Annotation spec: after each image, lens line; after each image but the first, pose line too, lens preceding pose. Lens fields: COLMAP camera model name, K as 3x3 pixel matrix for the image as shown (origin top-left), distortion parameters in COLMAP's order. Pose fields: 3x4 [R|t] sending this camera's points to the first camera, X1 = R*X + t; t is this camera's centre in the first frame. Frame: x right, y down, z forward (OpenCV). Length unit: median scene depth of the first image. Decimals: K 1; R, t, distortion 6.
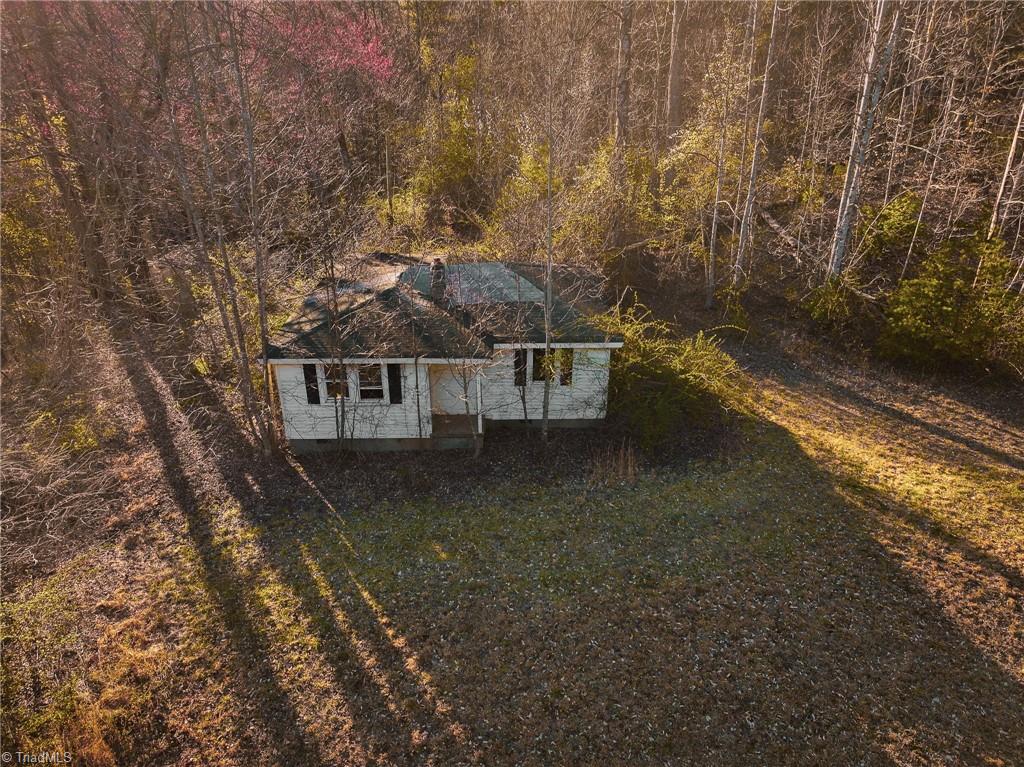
lens RADIAL K [[715.3, 0, 512.7], [0, 715.3, 383.6], [0, 0, 1]] dist [0.003768, 0.013022]
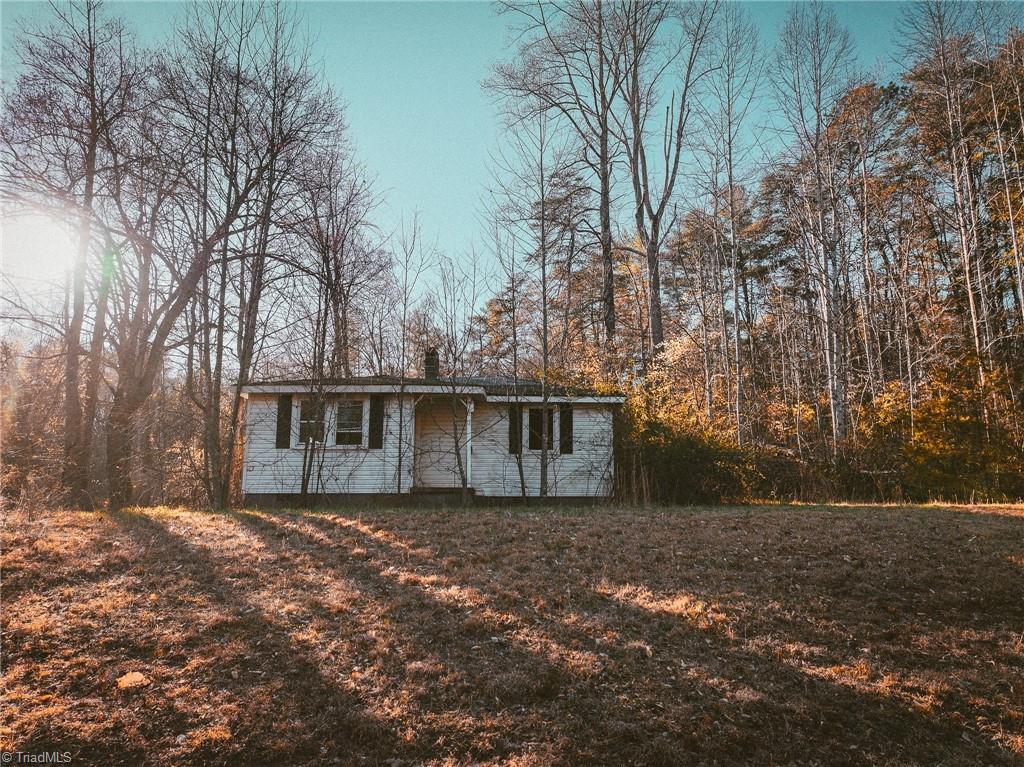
lens RADIAL K [[715.3, 0, 511.2], [0, 715.3, 383.5], [0, 0, 1]] dist [0.003768, 0.013022]
pose [[0.999977, 0.003617, 0.005777, -0.000407], [0.000159, 0.834984, -0.550274, 0.442752], [-0.006814, 0.550262, 0.834964, 0.215163]]
